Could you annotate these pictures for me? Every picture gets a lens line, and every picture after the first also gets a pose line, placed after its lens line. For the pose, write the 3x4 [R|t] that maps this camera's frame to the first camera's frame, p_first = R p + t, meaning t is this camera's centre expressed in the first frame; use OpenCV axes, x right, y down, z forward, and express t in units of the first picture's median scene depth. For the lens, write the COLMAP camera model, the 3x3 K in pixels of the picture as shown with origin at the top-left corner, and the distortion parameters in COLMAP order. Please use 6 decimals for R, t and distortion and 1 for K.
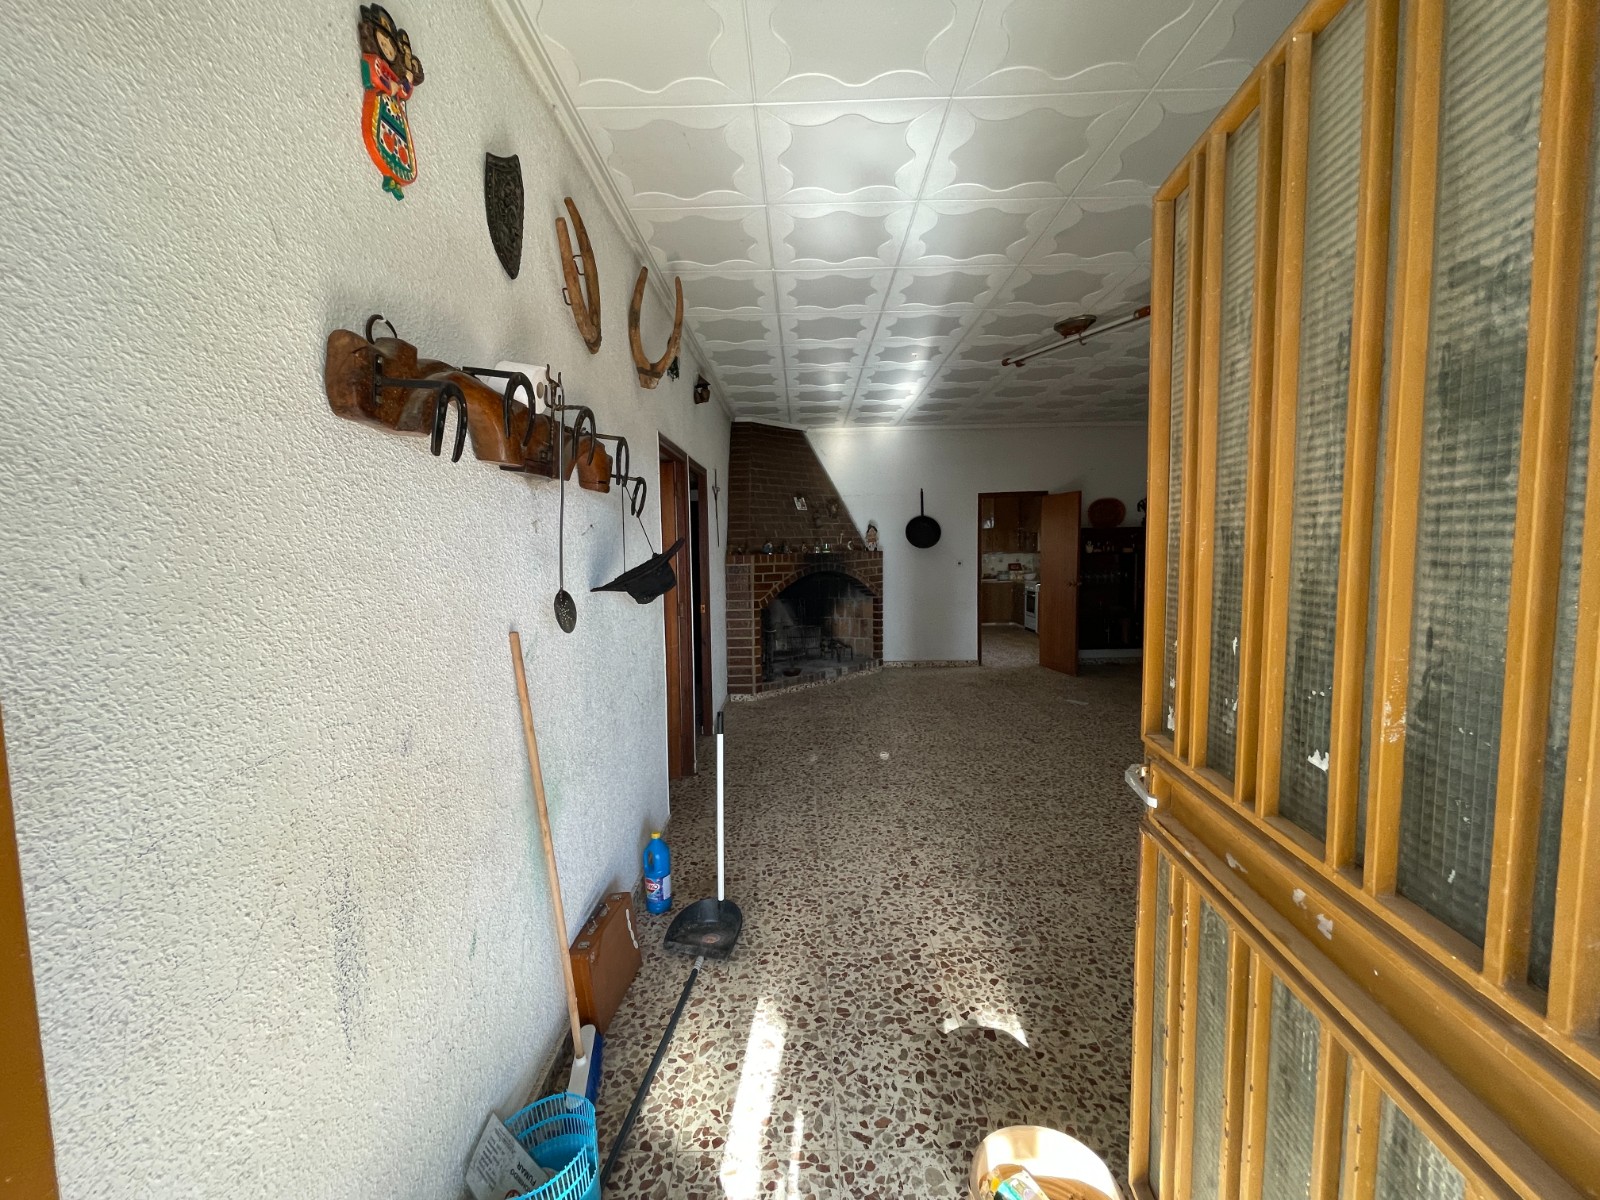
lens RADIAL K [[640.7, 0, 791.5], [0, 640.7, 602.4], [0, 0, 1]] dist [0.008225, -0.000283]
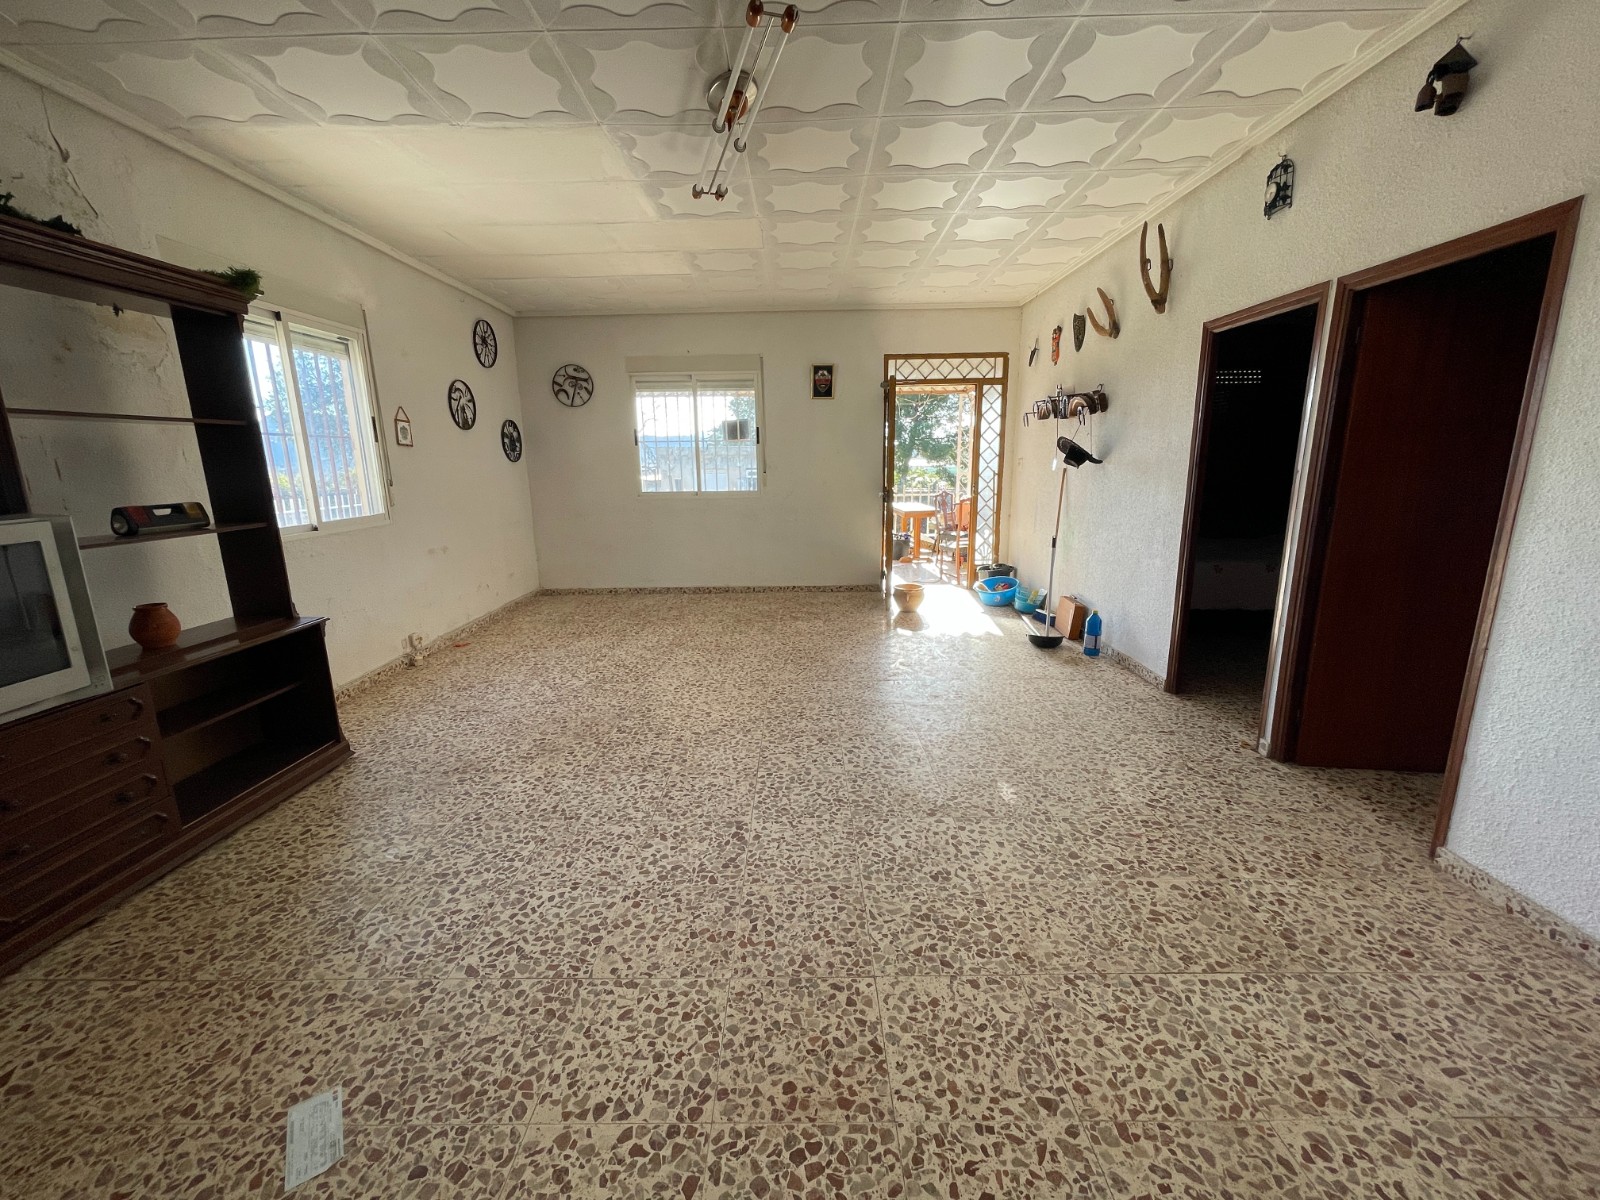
lens RADIAL K [[640.7, 0, 800.5], [0, 640.7, 597.5], [0, 0, 1]] dist [0.008225, -0.000283]
pose [[-0.999423, 0.032844, -0.008657, 0.326801], [0.028631, 0.951758, 0.305511, -0.120586], [0.018273, 0.305087, -0.952149, 1.448141]]
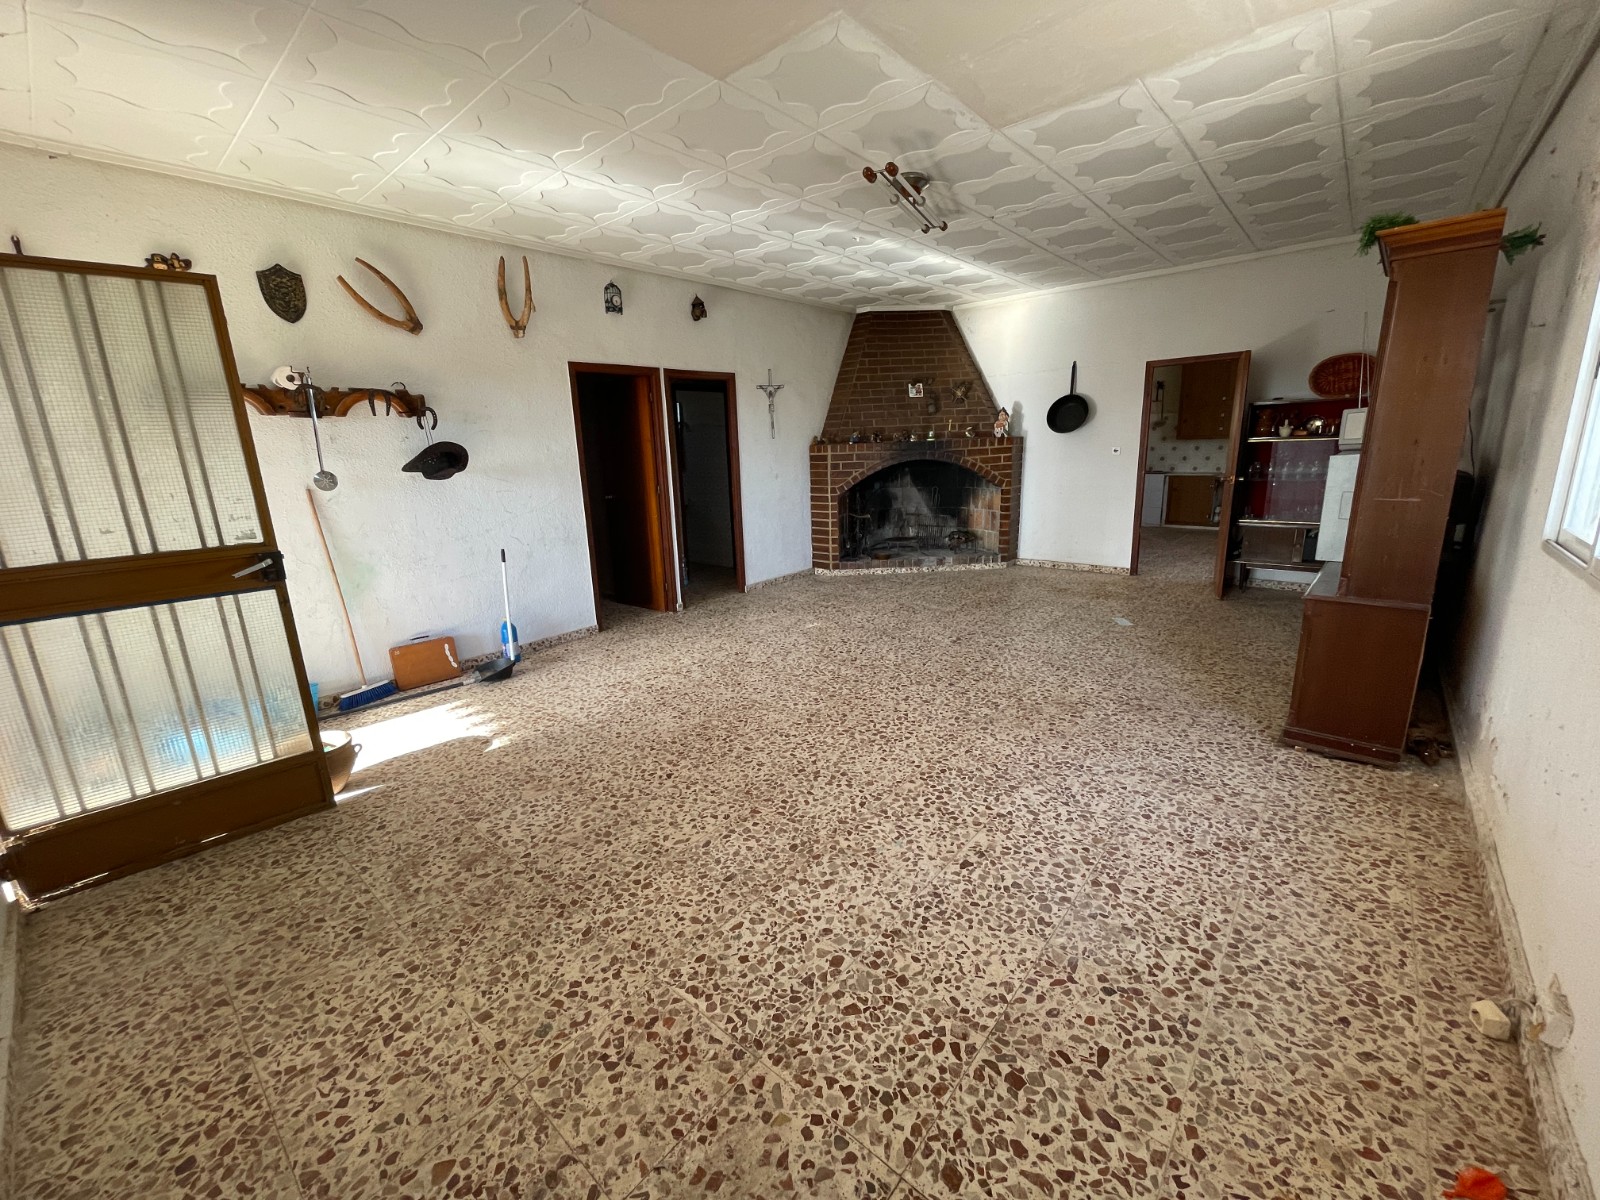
lens RADIAL K [[640.7, 0, 791.6], [0, 640.7, 591.5], [0, 0, 1]] dist [0.008225, -0.000283]
pose [[0.760370, 0.135819, -0.635130, 0.794971], [-0.034976, 0.985035, 0.168770, -0.010901], [0.648547, -0.106114, 0.753742, 0.122495]]
